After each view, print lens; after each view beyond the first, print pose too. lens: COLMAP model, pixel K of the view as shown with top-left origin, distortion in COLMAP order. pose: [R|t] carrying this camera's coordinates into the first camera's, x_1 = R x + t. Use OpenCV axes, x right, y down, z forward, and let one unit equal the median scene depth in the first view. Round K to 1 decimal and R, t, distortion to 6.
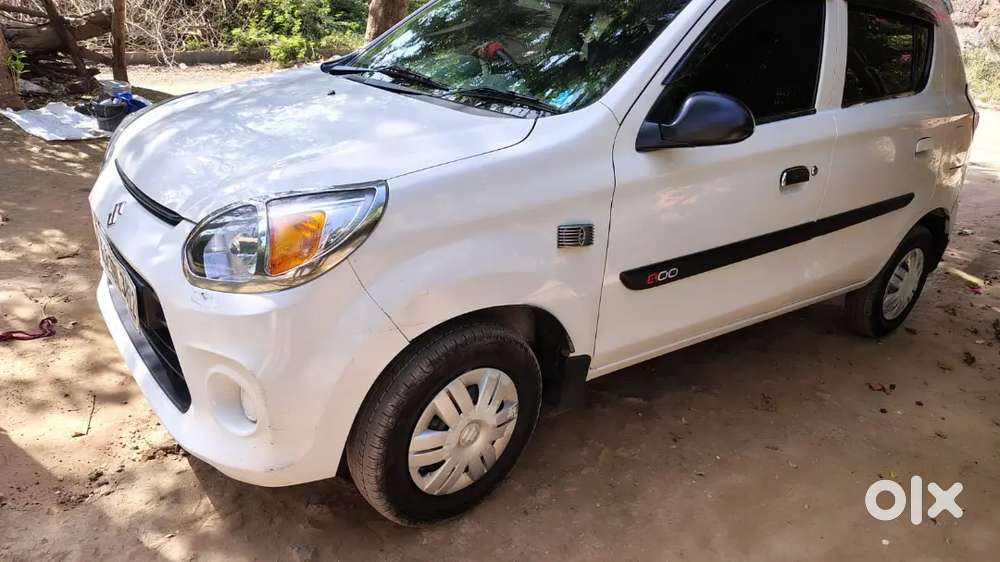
lens RADIAL K [[712.6, 0, 497.5], [0, 712.6, 282.4], [0, 0, 1]] dist [0.039158, -0.071764]
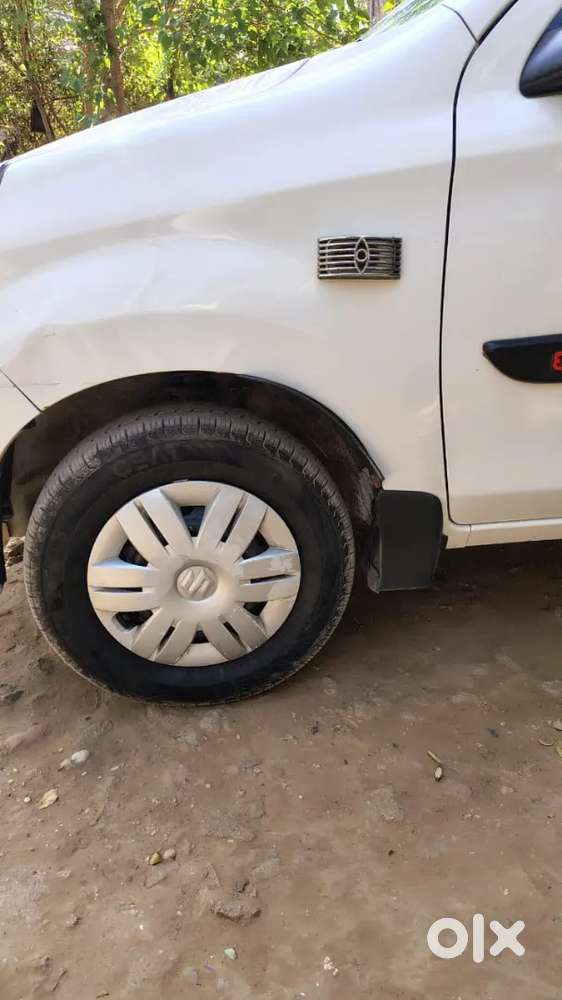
lens RADIAL K [[712.6, 0, 270.8], [0, 712.6, 504.3], [0, 0, 1]] dist [0.039158, -0.071764]
pose [[0.823414, 0.115746, -0.555511, 0.222614], [-0.094050, 0.993273, 0.067551, 0.053876], [0.559593, -0.003376, 0.828761, 0.293877]]
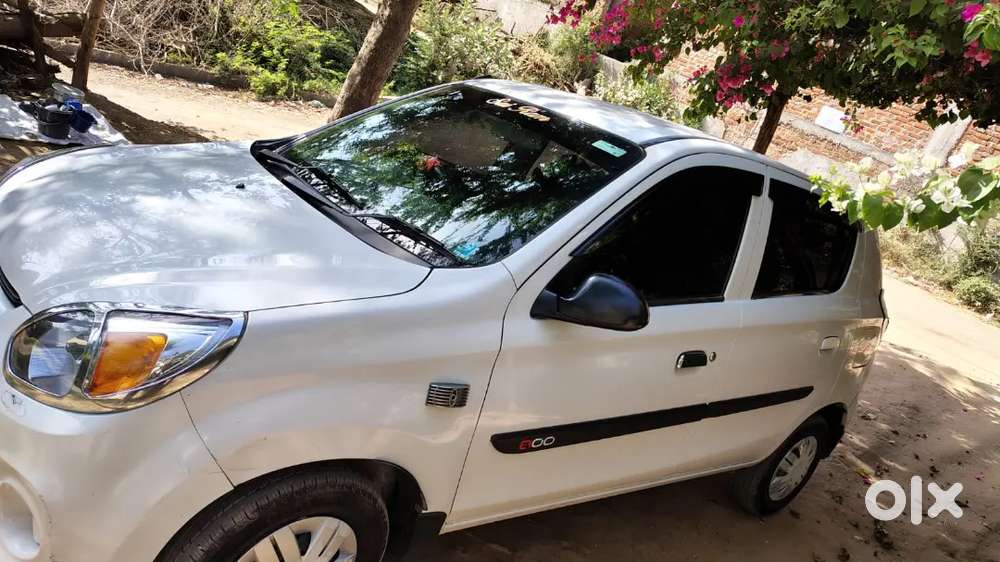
lens RADIAL K [[707.6, 0, 502.9], [0, 707.6, 278.8], [0, 0, 1]] dist [0.039877, -0.060677]
pose [[0.976426, 0.206182, 0.063886, 0.051925], [-0.199647, 0.975171, -0.095828, -0.082177], [-0.082058, 0.080814, 0.993346, 0.020400]]
